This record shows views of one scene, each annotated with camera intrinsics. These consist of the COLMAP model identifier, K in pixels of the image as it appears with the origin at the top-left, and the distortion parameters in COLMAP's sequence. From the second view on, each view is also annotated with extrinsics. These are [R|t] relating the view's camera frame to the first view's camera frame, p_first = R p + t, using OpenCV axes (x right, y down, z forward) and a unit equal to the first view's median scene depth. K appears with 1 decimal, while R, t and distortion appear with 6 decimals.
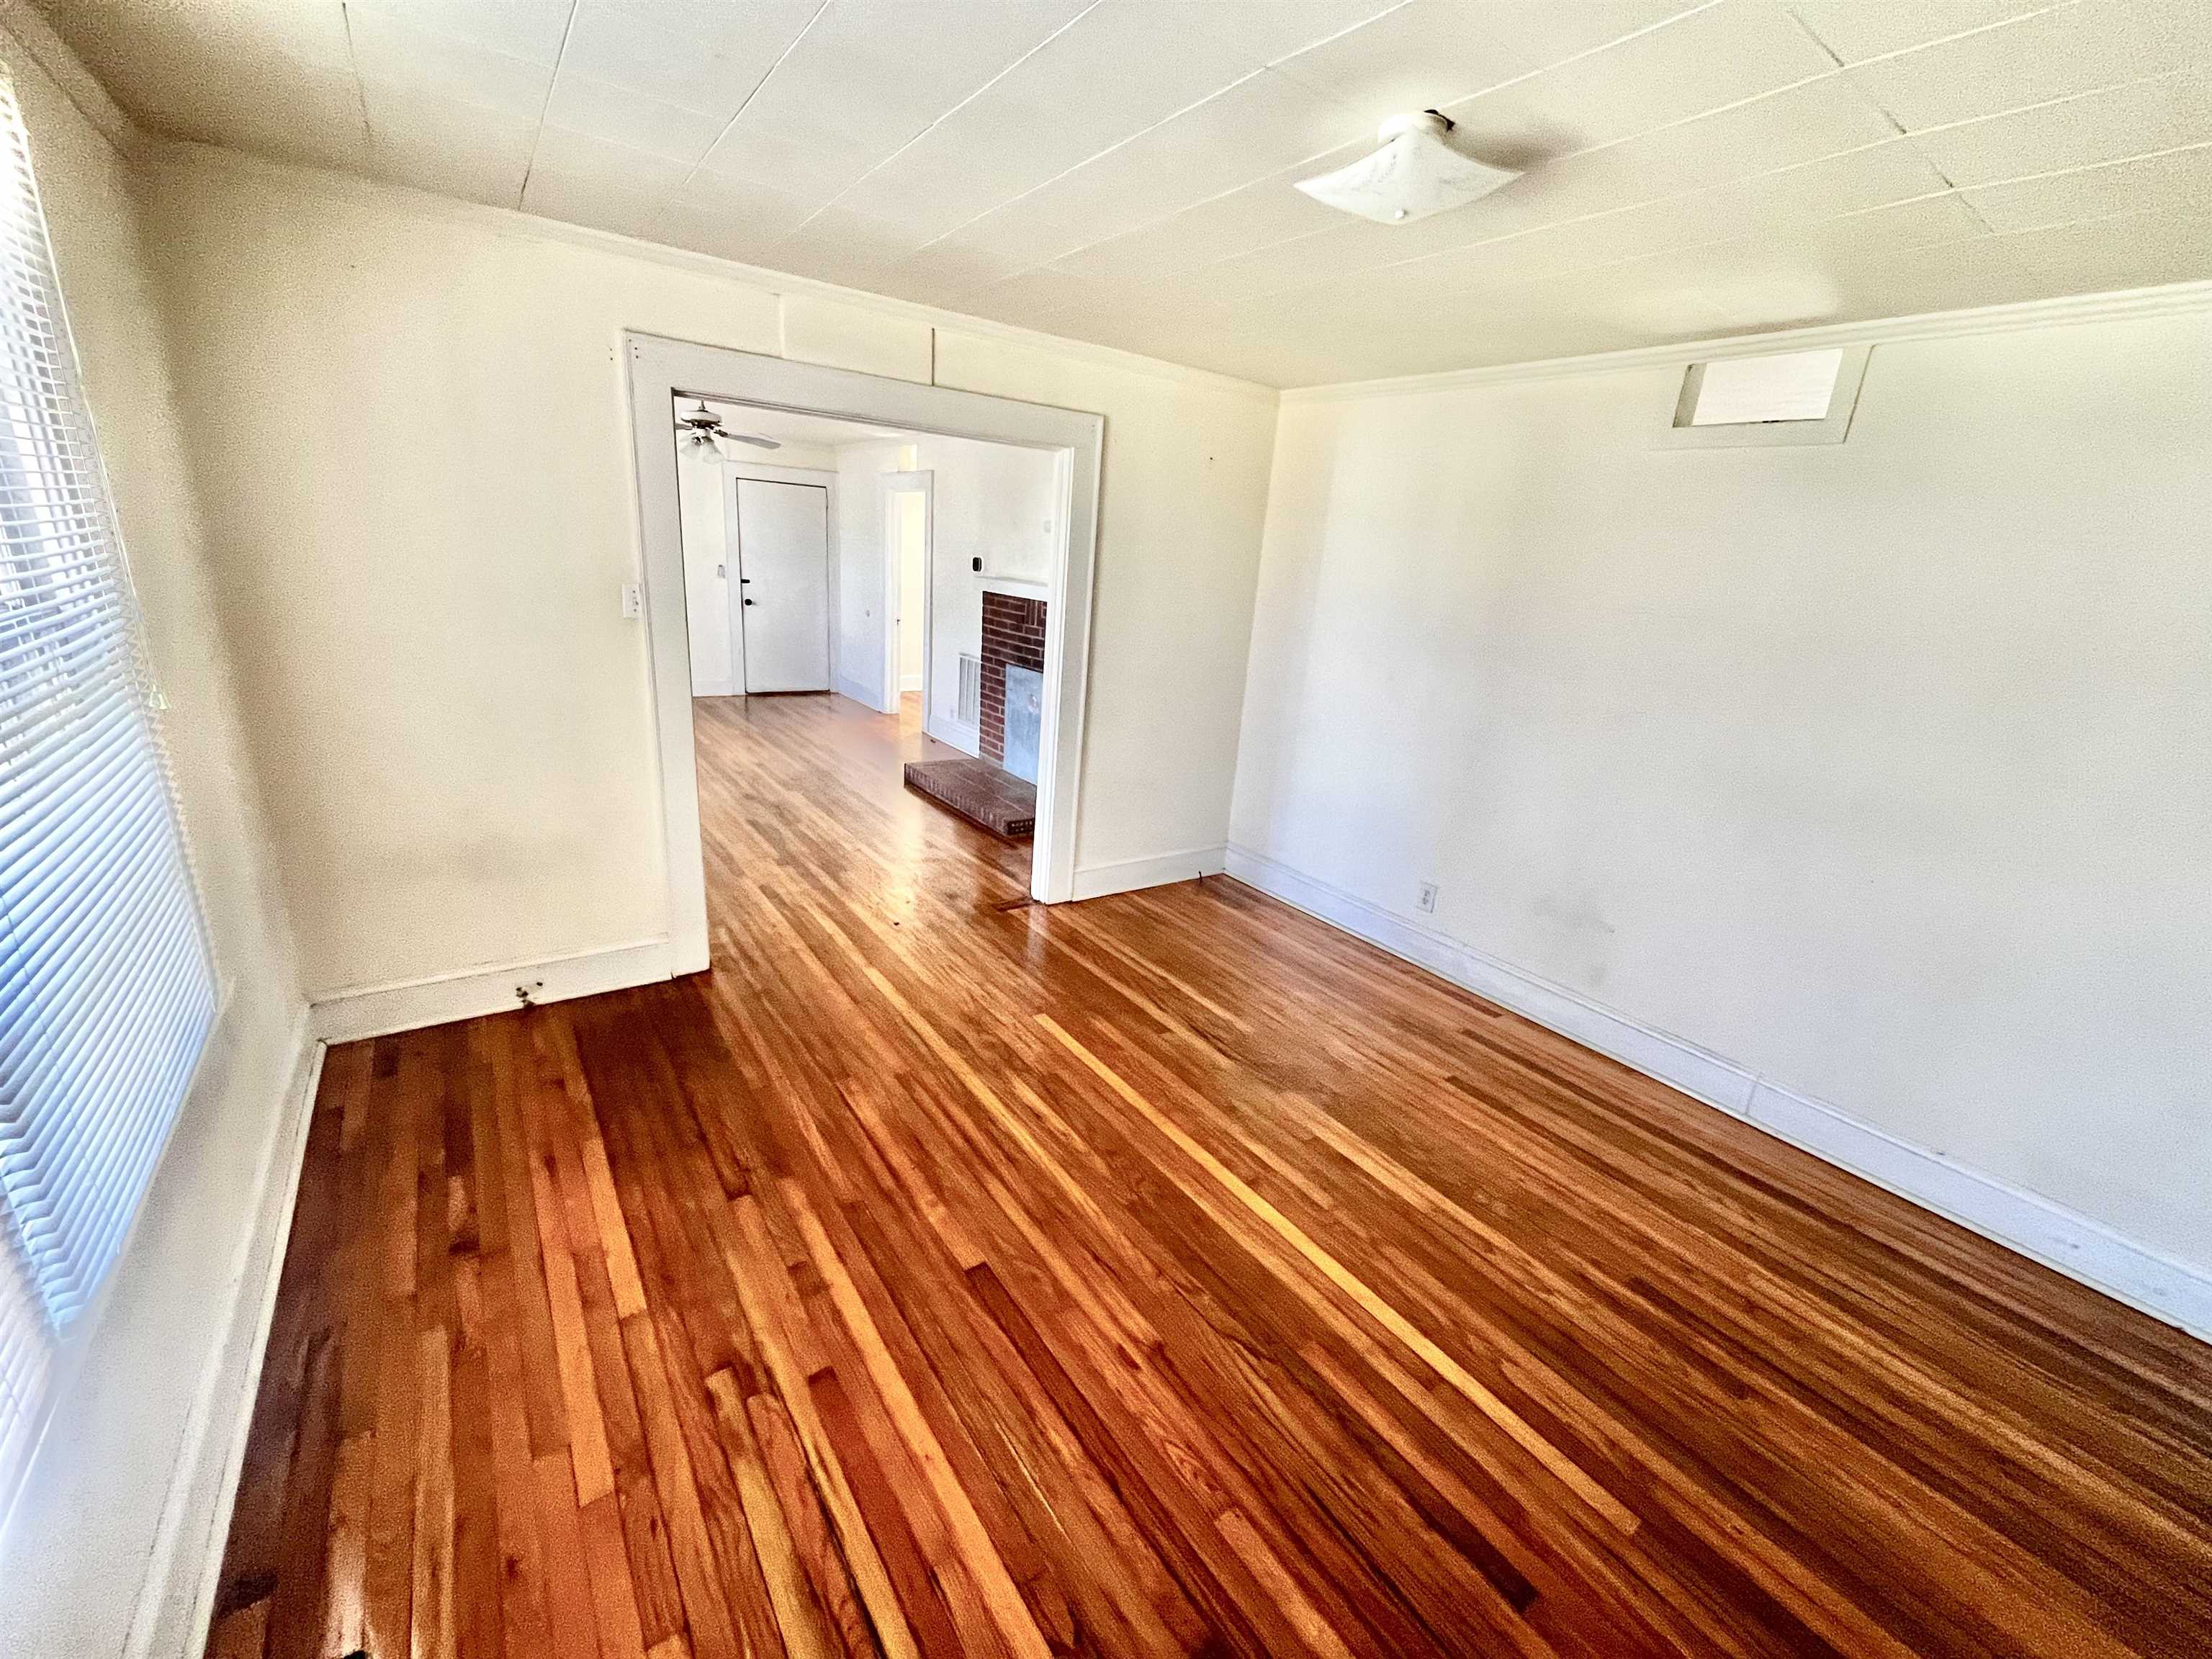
lens RADIAL K [[889.2, 0, 1105.7], [0, 889.2, 821.7], [0, 0, 1]] dist [-0.004017, 0.000026]
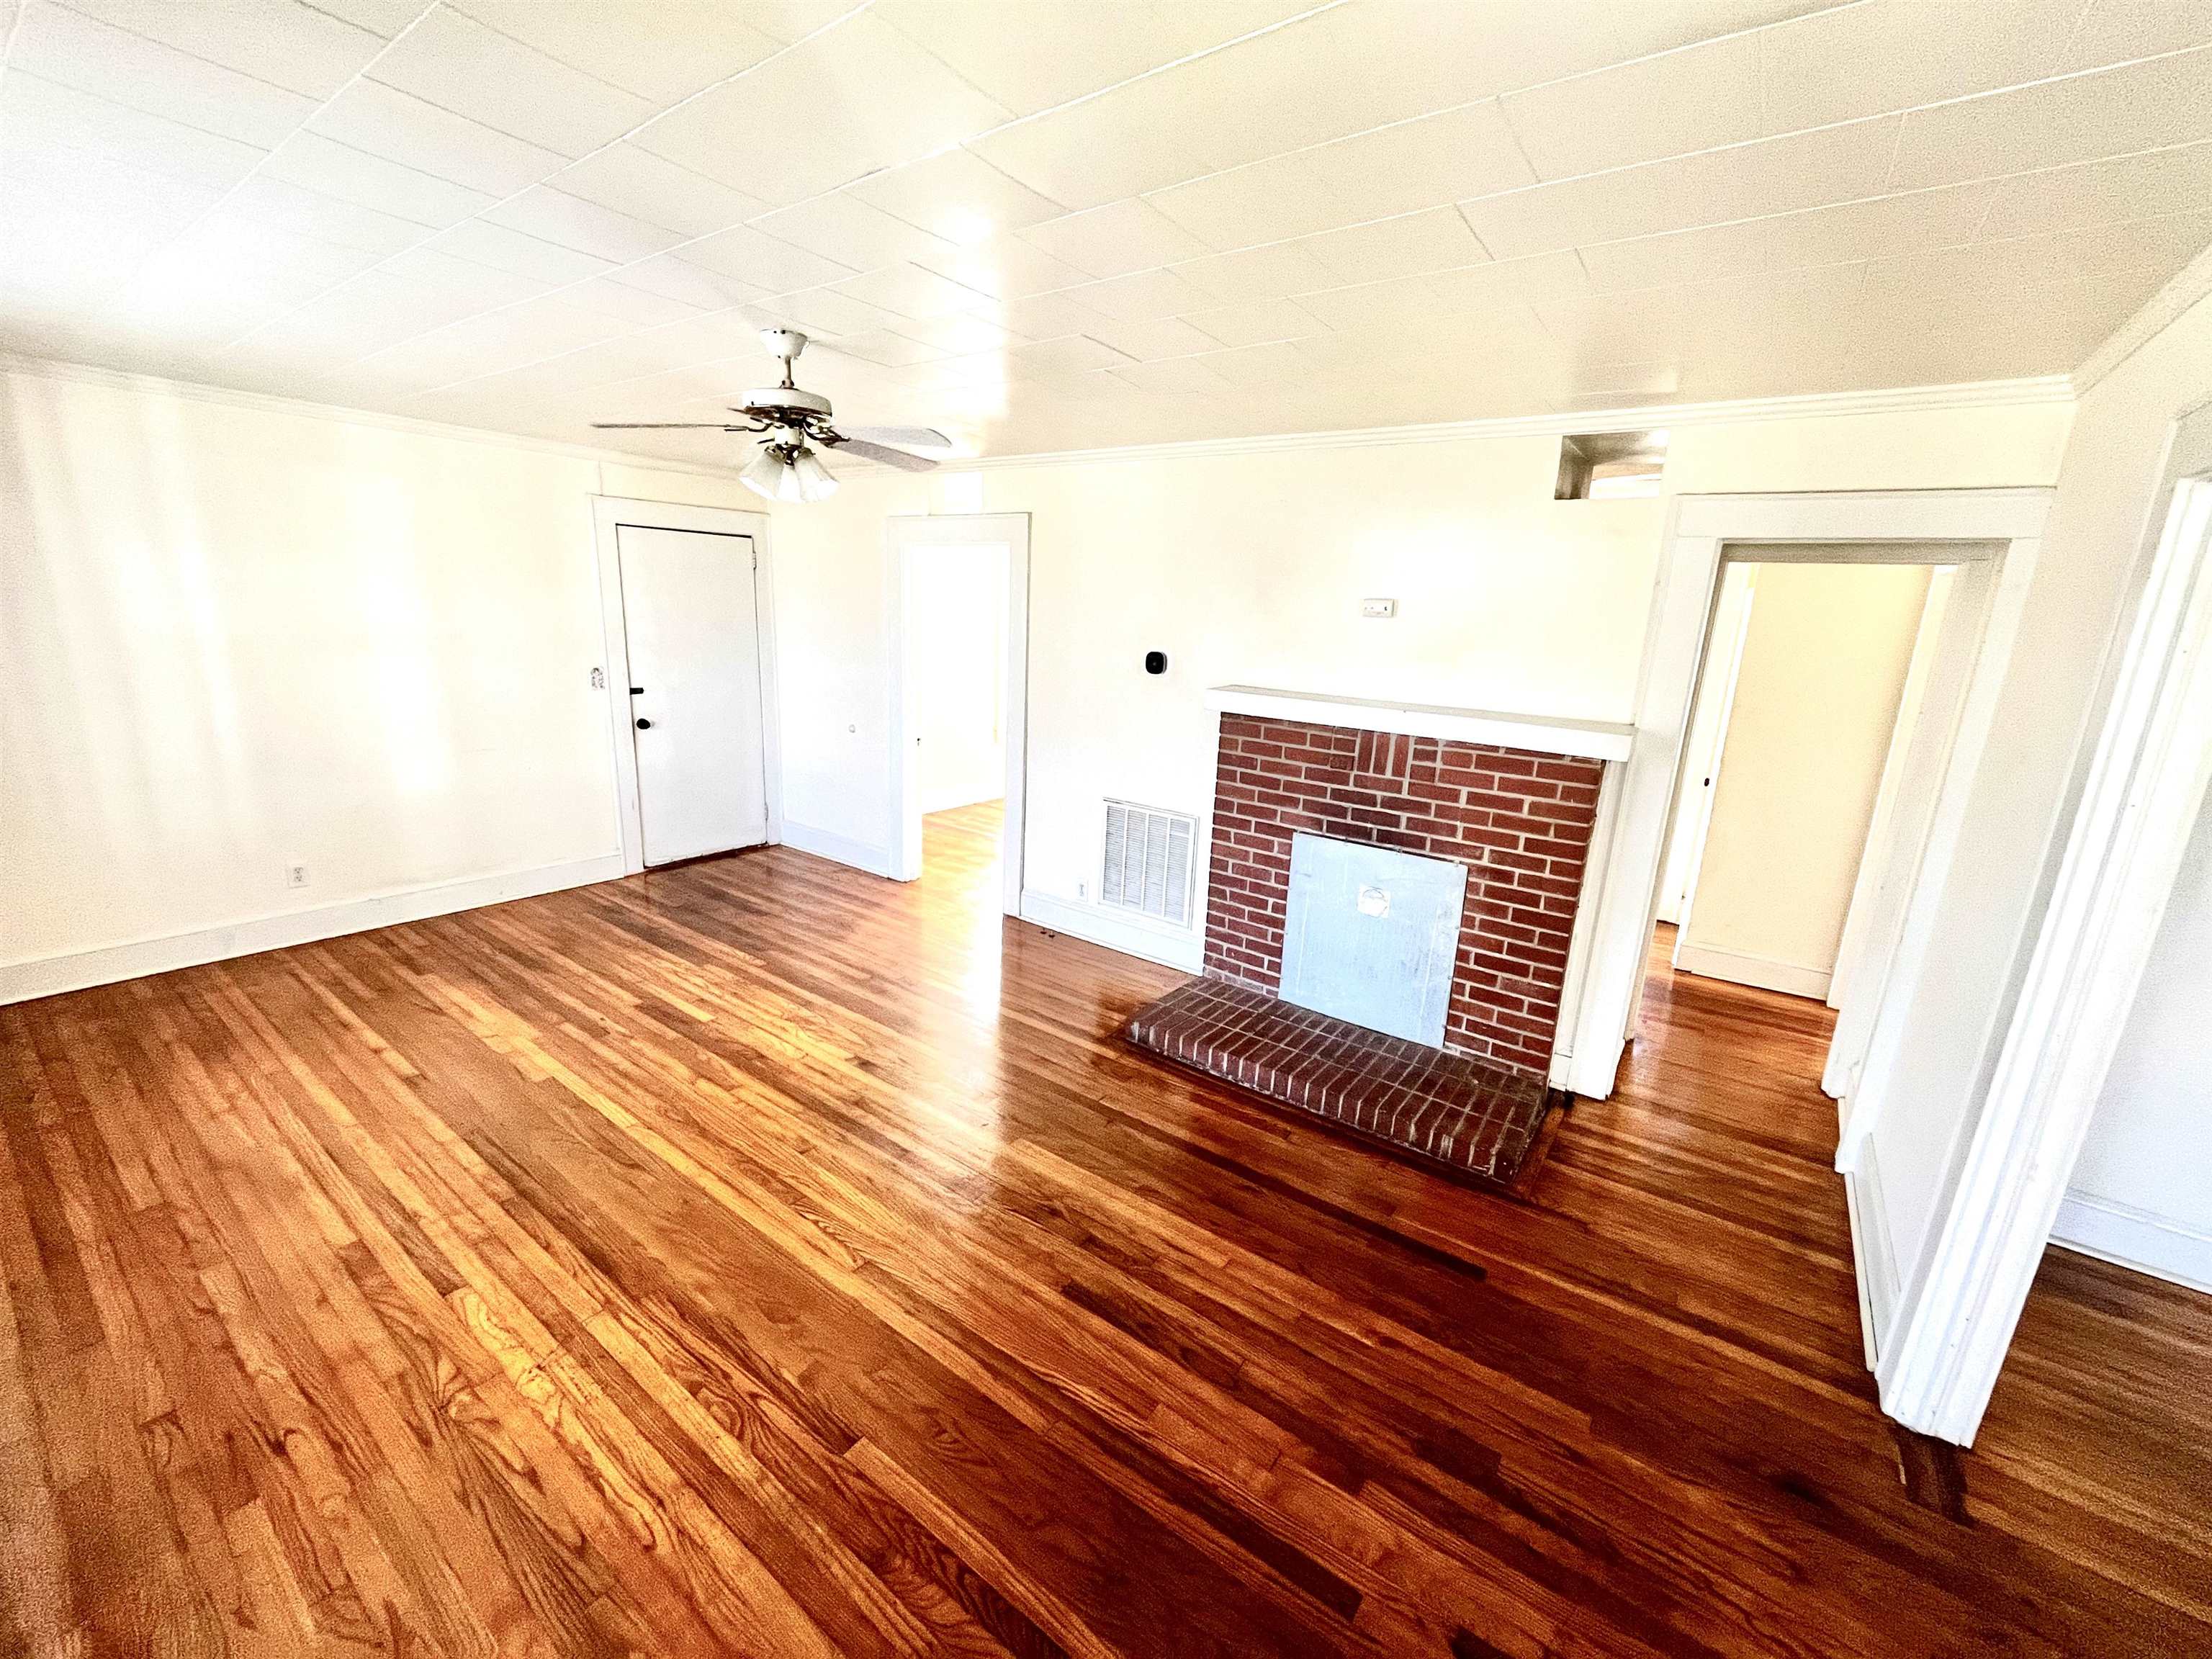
lens RADIAL K [[889.2, 0, 1105.6], [0, 889.2, 829.8], [0, 0, 1]] dist [-0.004017, 0.000026]
pose [[0.949314, -0.107333, 0.295437, -0.702434], [0.114772, 0.993360, -0.007902, -0.325142], [-0.292627, 0.041409, 0.955330, 0.797560]]
